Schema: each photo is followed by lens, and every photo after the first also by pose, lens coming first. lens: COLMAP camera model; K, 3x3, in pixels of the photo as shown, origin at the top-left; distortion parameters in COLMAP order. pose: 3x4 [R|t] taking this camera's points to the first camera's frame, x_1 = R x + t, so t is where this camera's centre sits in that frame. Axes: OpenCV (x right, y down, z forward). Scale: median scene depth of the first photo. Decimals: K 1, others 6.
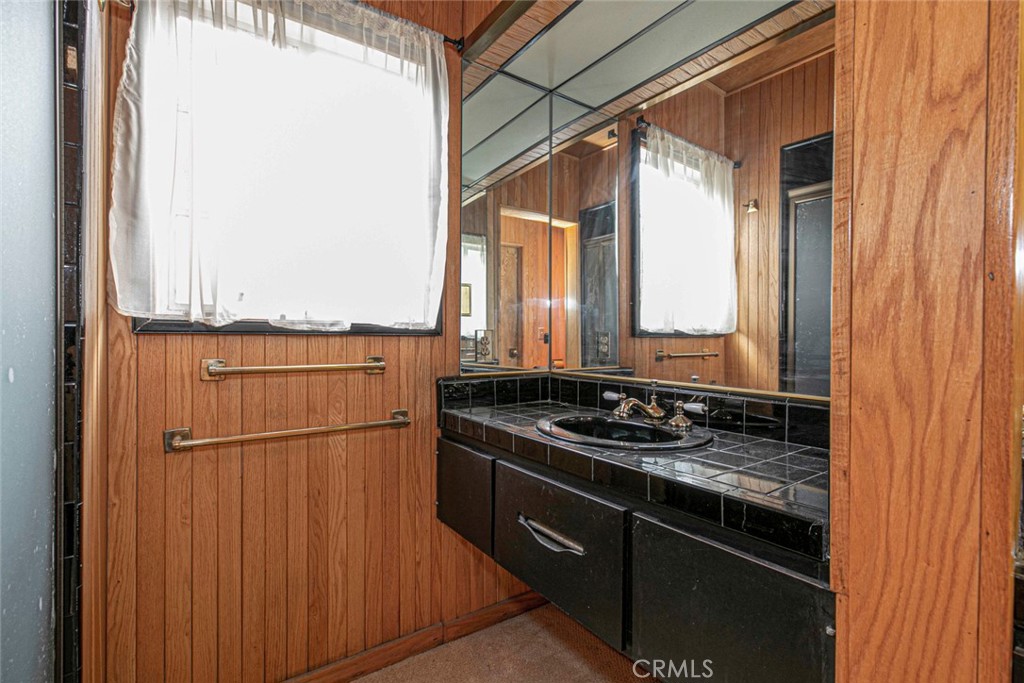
lens RADIAL K [[452.7, 0, 513.2], [0, 452.7, 338.2], [0, 0, 1]] dist [-0.001247, -0.001095]
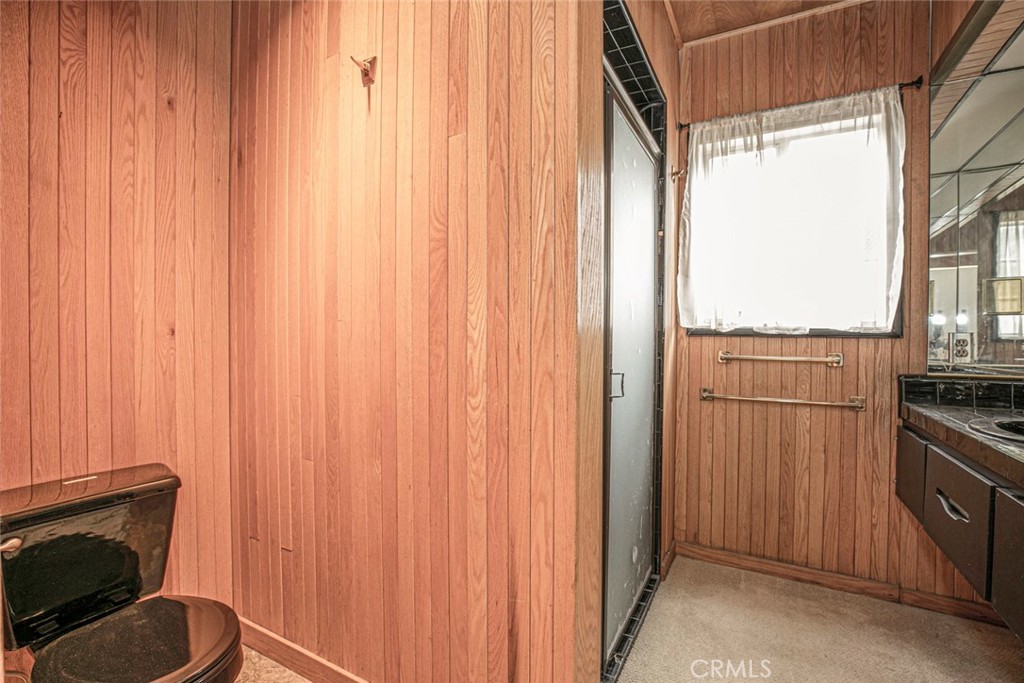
lens RADIAL K [[468.4, 0, 509.2], [0, 468.4, 340.1], [0, 0, 1]] dist [-0.001573, -0.000203]
pose [[0.423810, 0.010687, -0.905688, 0.549890], [-0.007843, 0.999936, 0.008129, -0.001933], [0.905717, 0.003659, 0.423867, -0.456866]]
